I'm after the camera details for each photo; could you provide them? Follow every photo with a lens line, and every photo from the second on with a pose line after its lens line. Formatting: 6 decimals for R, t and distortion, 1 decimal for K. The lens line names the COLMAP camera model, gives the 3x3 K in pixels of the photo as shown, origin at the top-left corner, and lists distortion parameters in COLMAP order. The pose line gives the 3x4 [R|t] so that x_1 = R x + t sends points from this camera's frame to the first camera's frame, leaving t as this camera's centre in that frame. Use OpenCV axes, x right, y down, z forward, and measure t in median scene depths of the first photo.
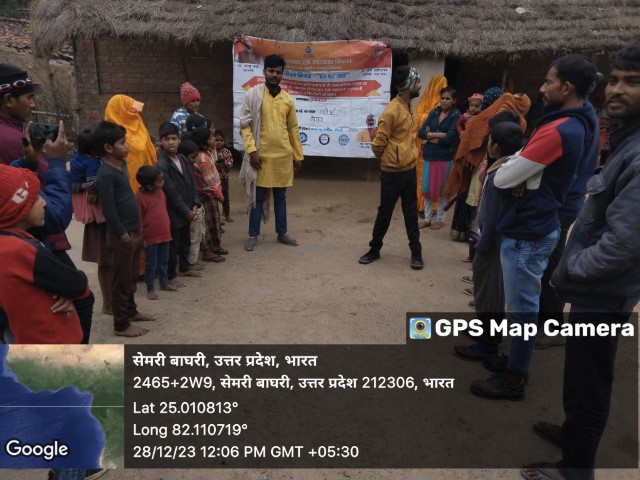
lens RADIAL K [[494.2, 0, 320.0], [0, 494.2, 240.0], [0, 0, 1]] dist [-0.004653, 0.003001]
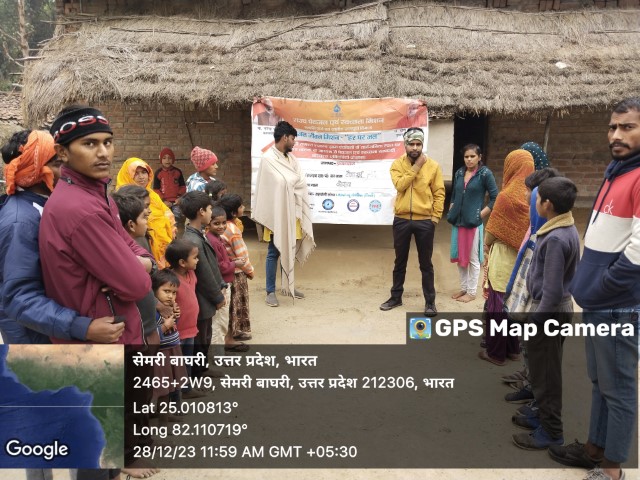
lens RADIAL K [[483.2, 0, 318.7], [0, 483.2, 241.9], [0, 0, 1]] dist [-0.000260, 0.002606]
pose [[0.998412, -0.029259, 0.048143, -0.106309], [0.034776, 0.992396, -0.118070, -0.038691], [-0.044322, 0.119557, 0.991838, 0.145475]]
